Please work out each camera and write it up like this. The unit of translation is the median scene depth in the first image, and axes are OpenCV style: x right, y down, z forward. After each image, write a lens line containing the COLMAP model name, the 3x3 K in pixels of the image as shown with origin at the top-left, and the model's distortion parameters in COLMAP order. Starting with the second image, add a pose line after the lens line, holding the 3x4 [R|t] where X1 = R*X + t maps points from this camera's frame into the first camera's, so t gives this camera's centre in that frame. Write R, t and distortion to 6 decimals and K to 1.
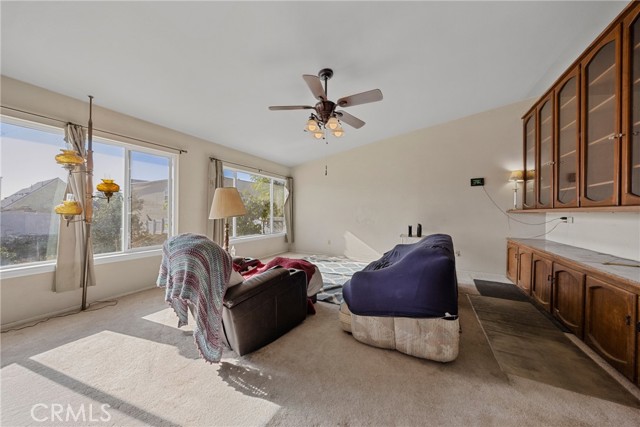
lens RADIAL K [[217.1, 0, 320.5], [0, 217.1, 213.0], [0, 0, 1]] dist [-0.004081, -0.000124]
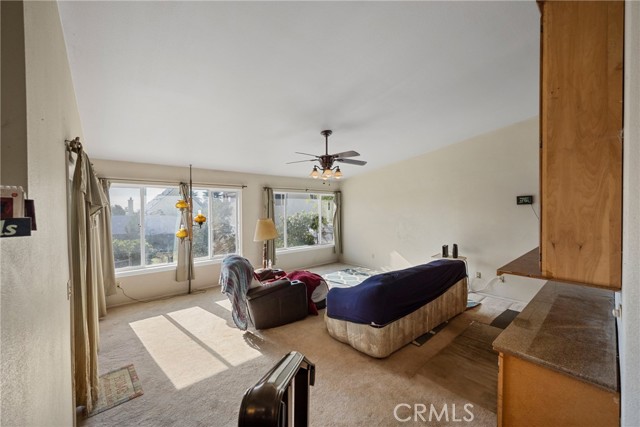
lens RADIAL K [[256.1, 0, 319.8], [0, 256.1, 211.8], [0, 0, 1]] dist [0.007024, -0.001124]
pose [[0.928423, -0.006020, -0.371477, 0.591064], [0.009841, 0.999916, 0.008391, -0.193629], [0.371395, -0.011447, 0.928404, -0.470136]]
